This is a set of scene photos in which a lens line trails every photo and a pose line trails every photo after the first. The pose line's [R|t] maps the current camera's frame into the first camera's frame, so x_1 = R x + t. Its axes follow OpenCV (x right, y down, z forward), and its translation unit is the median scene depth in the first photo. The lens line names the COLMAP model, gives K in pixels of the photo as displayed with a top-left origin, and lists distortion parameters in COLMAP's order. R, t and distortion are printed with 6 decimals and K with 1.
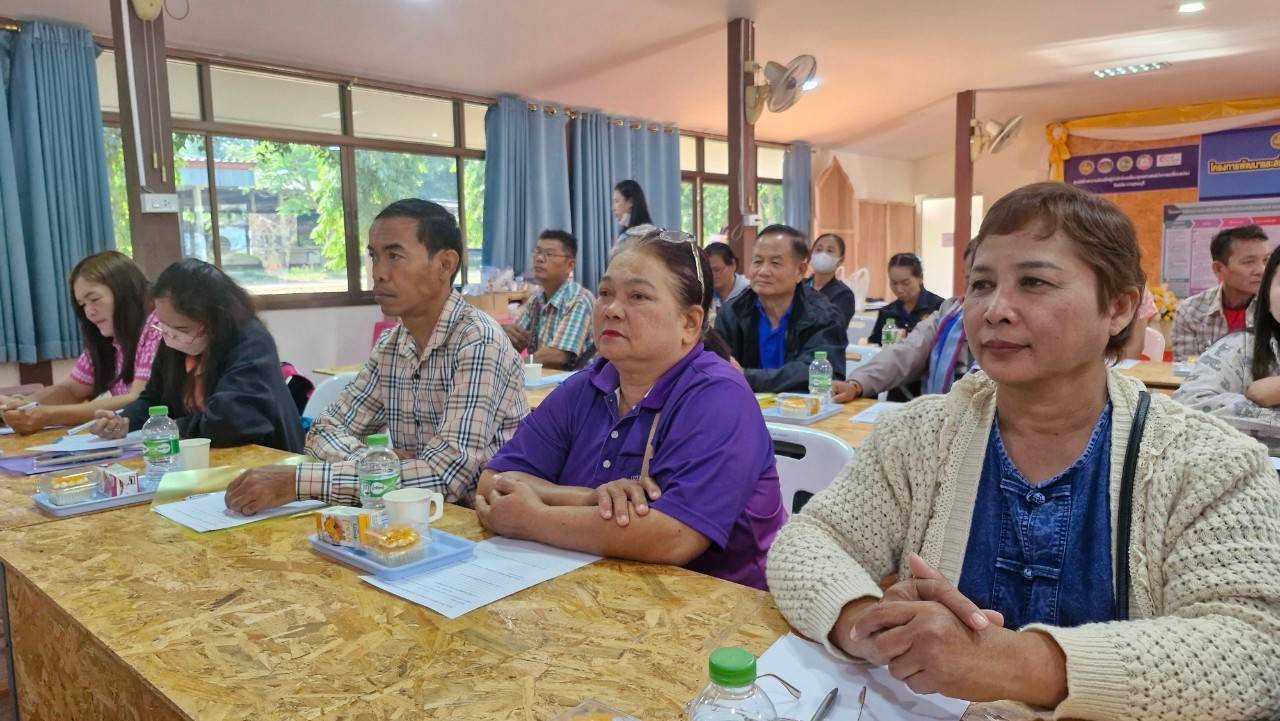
lens RADIAL K [[872.8, 0, 640.0], [0, 872.8, 360.5], [0, 0, 1]] dist [0.095262, -0.138040]
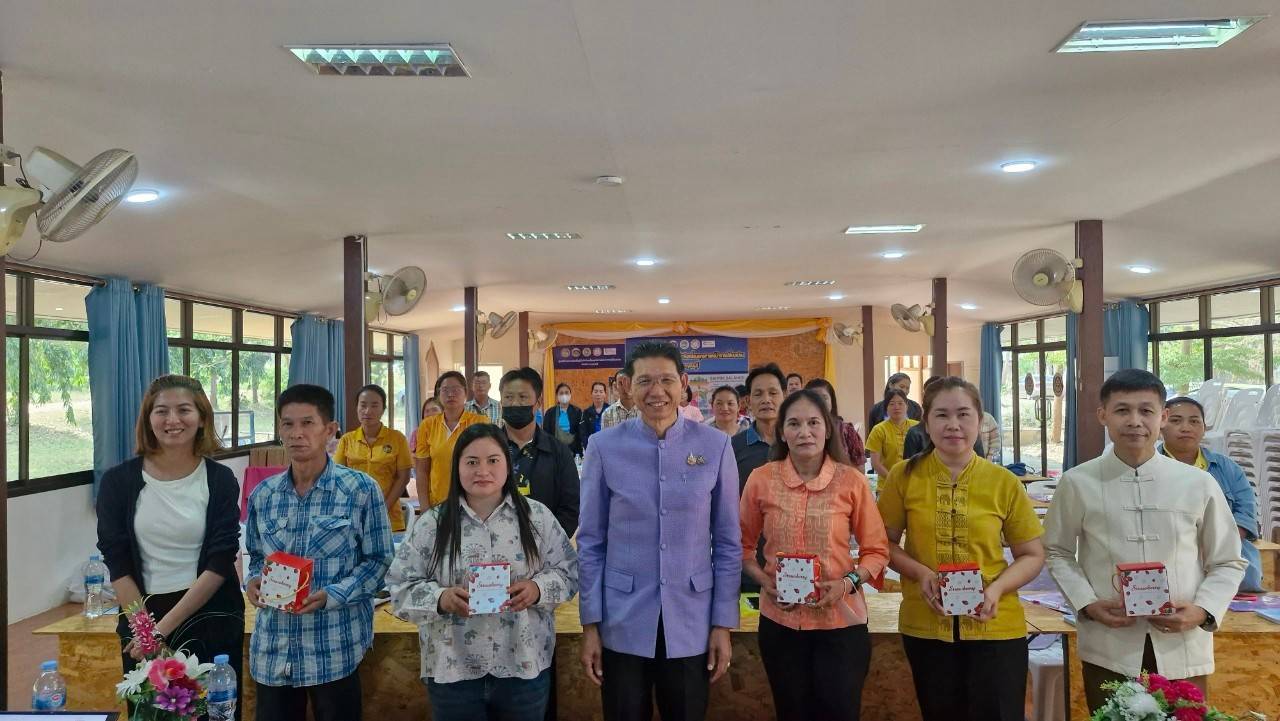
lens RADIAL K [[873.8, 0, 641.5], [0, 873.8, 379.8], [0, 0, 1]] dist [0.103661, -0.110691]
pose [[0.765868, 0.006989, 0.642960, -0.756812], [0.075183, 0.992109, -0.100338, 0.008870], [-0.638588, 0.125185, 0.759299, -0.551874]]
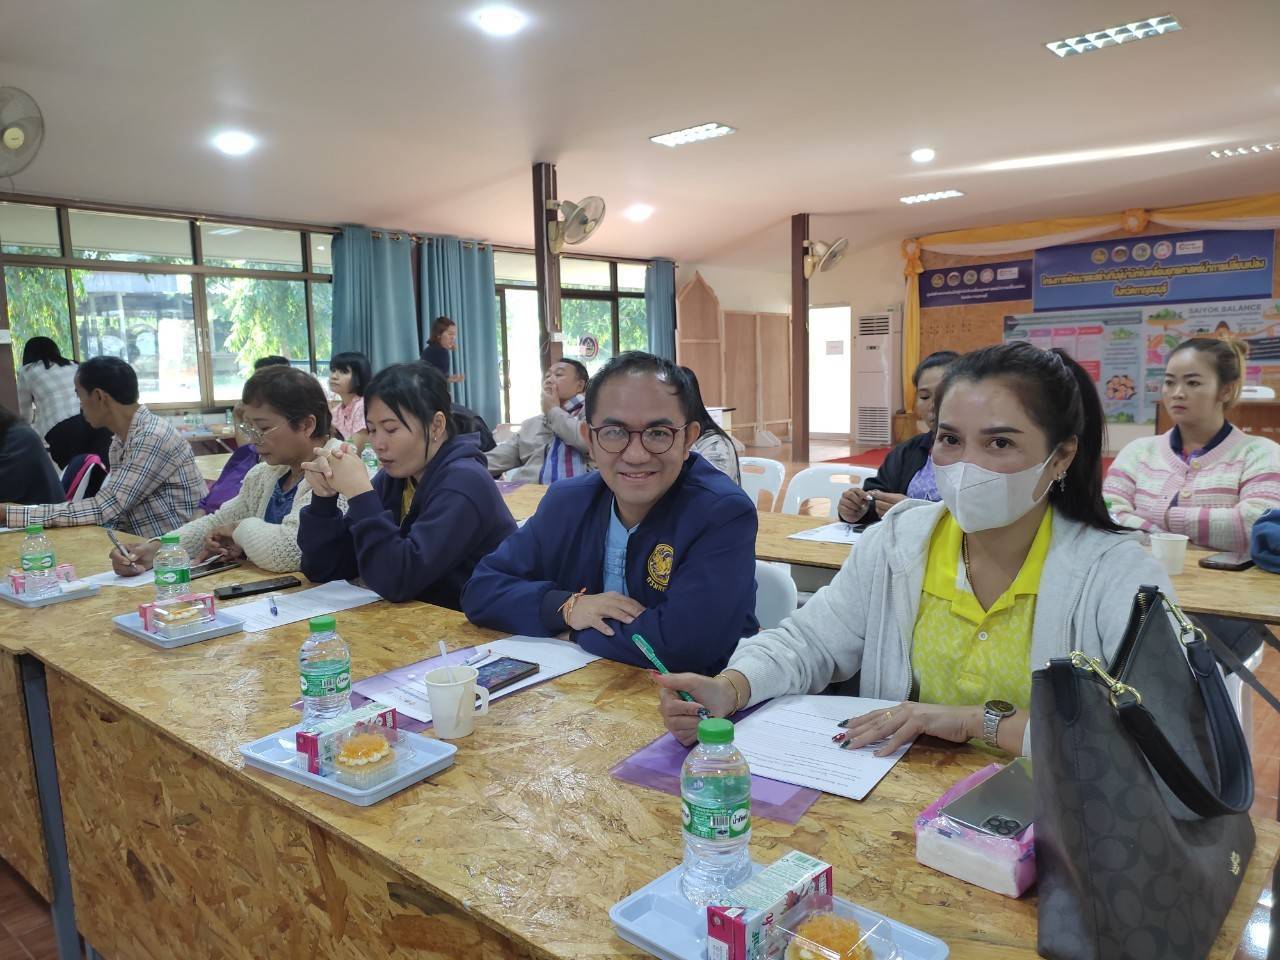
lens RADIAL K [[942.4, 0, 636.6], [0, 942.4, 481.5], [0, 0, 1]] dist [0.059740, -0.060891]
pose [[0.999763, -0.008015, 0.020228, 0.203875], [0.007811, 0.999918, 0.010127, 0.016395], [-0.020307, -0.009967, 0.999744, -0.238623]]
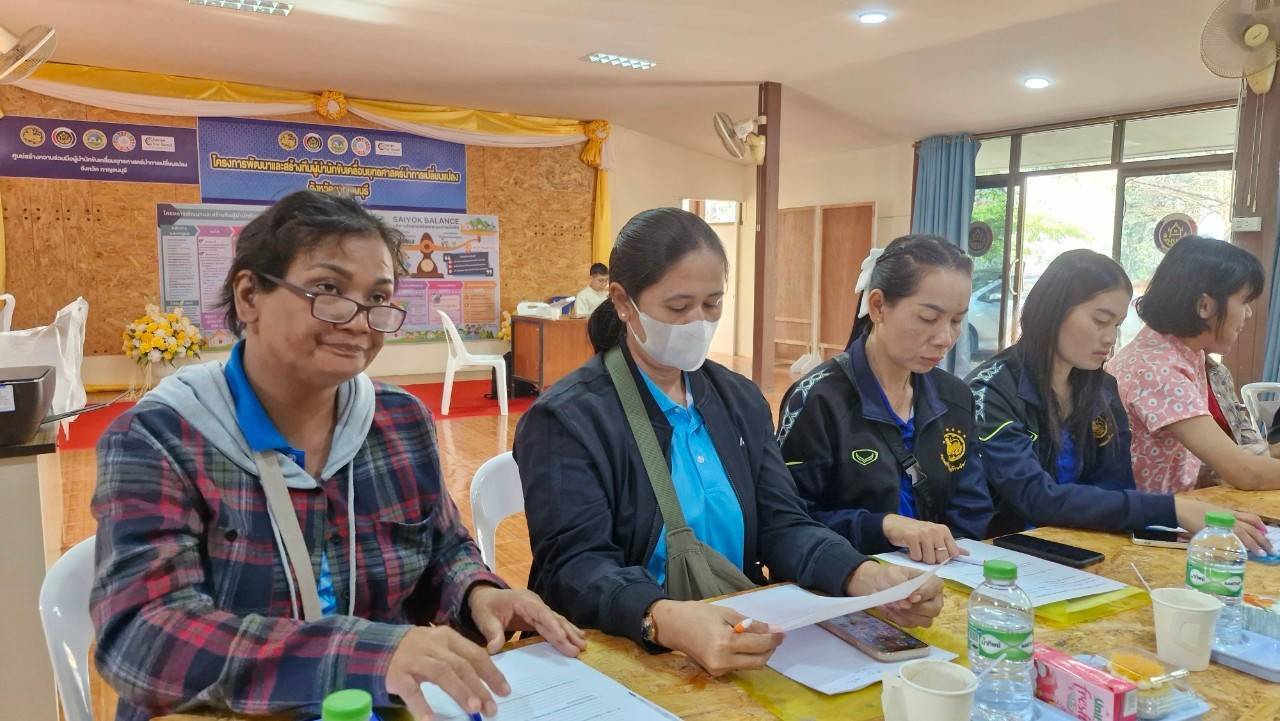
lens RADIAL K [[876.8, 0, 640.0], [0, 876.8, 360.5], [0, 0, 1]] dist [0.066251, -0.067000]
pose [[0.278504, -0.084854, 0.956679, -0.047019], [0.090539, 0.993973, 0.061804, -0.087294], [-0.956158, 0.069404, 0.284508, 0.673472]]
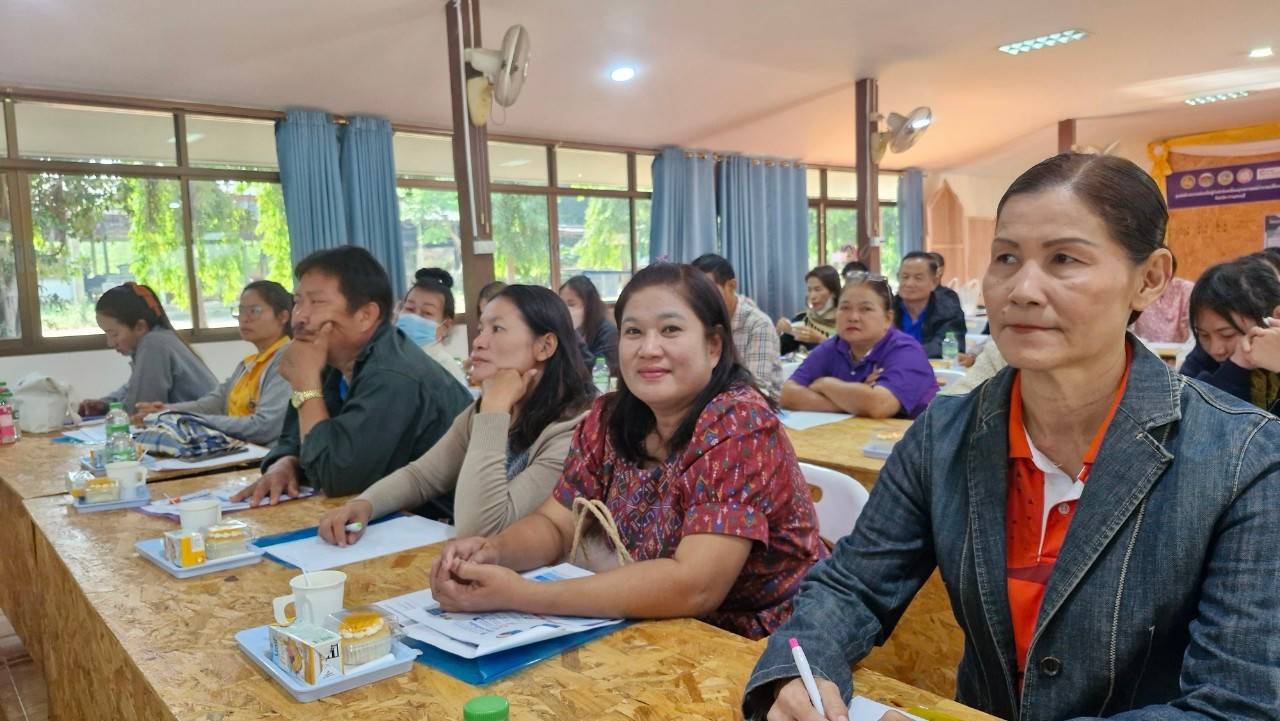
lens RADIAL K [[876.8, 0, 640.0], [0, 876.8, 360.5], [0, 0, 1]] dist [0.066251, -0.067000]
pose [[0.993784, -0.010653, -0.110817, -0.065188], [0.008408, 0.999750, -0.020706, 0.025156], [0.111010, 0.019646, 0.993625, -0.241776]]
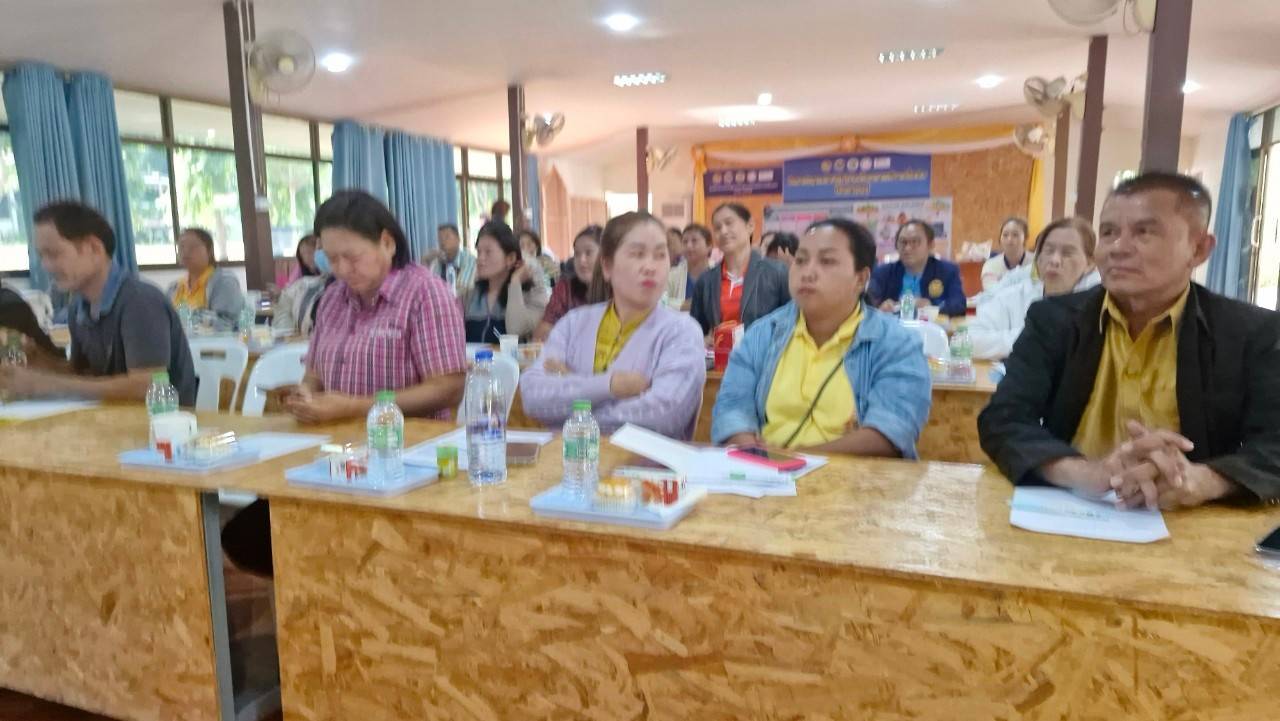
lens RADIAL K [[873.8, 0, 641.5], [0, 873.8, 379.8], [0, 0, 1]] dist [0.103661, -0.110691]
pose [[0.932937, -0.051366, 0.356356, -0.265733], [0.036864, 0.998197, 0.047371, 0.073879], [-0.358146, -0.031058, 0.933149, -0.575574]]
